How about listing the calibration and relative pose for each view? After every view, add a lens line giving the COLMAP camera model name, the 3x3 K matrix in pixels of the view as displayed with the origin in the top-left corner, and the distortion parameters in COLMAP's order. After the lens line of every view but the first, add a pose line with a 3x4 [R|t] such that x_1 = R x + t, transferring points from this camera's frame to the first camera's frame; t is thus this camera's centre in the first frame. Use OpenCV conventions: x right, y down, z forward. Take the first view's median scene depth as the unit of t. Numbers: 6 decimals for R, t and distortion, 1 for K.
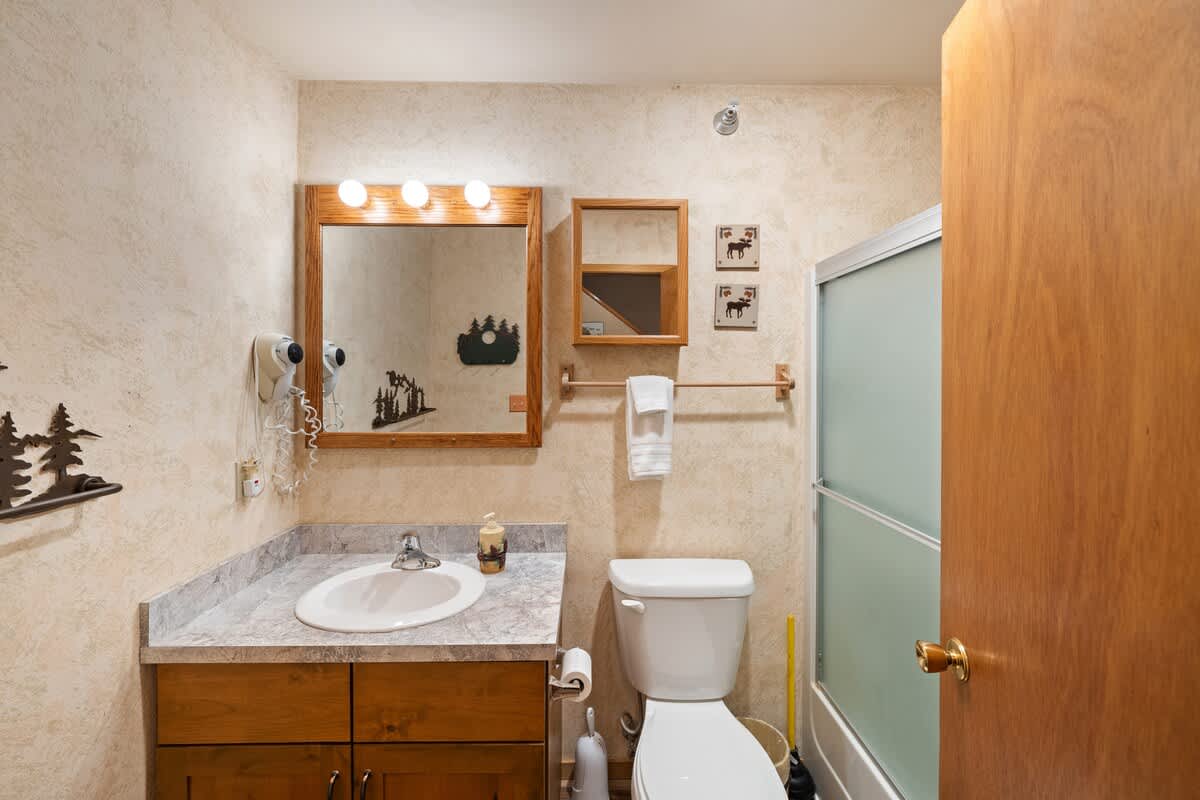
lens RADIAL K [[453.9, 0, 599.0], [0, 453.9, 385.5], [0, 0, 1]] dist [-0.000767, -0.000069]
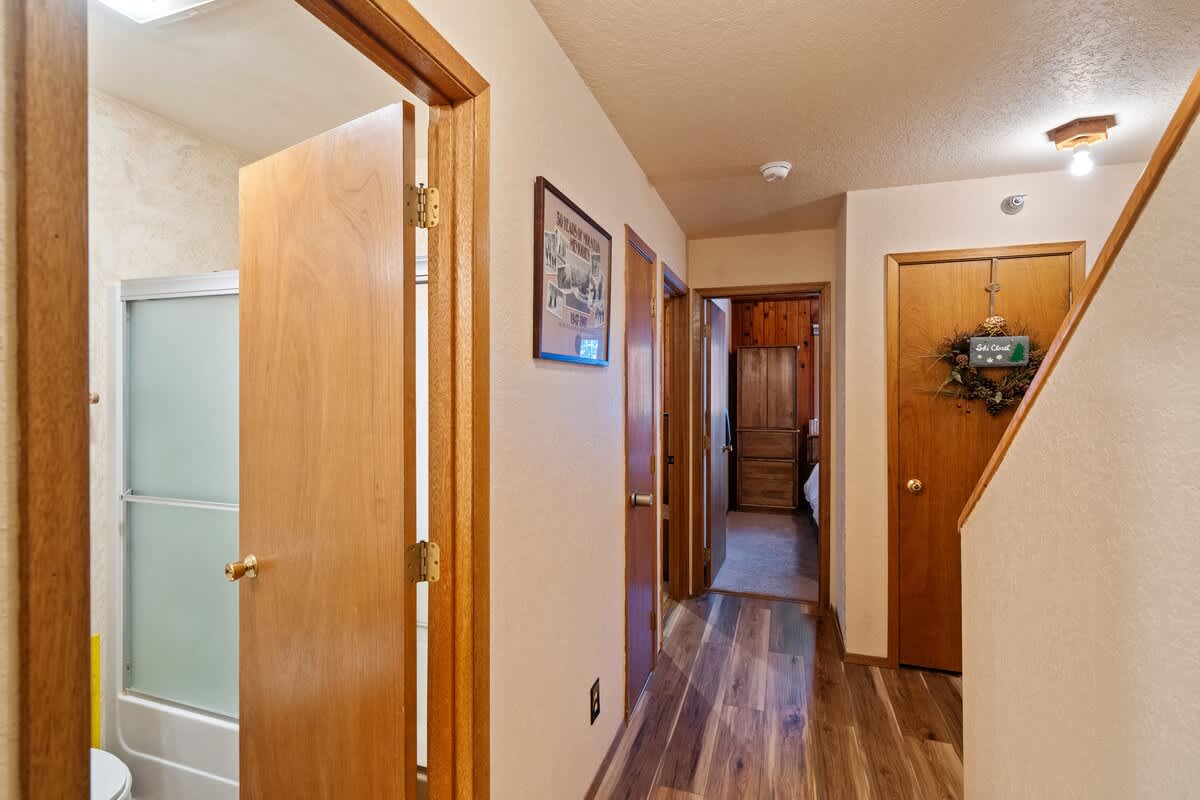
lens RADIAL K [[575.8, 0, 600.0], [0, 575.8, 400.0], [0, 0, 1]] dist [0.000663, 0.000226]
pose [[0.349401, -0.001268, 0.936972, -0.349559], [0.006805, 0.999976, -0.001184, 0.009943], [-0.936949, 0.006790, 0.349401, -0.444847]]
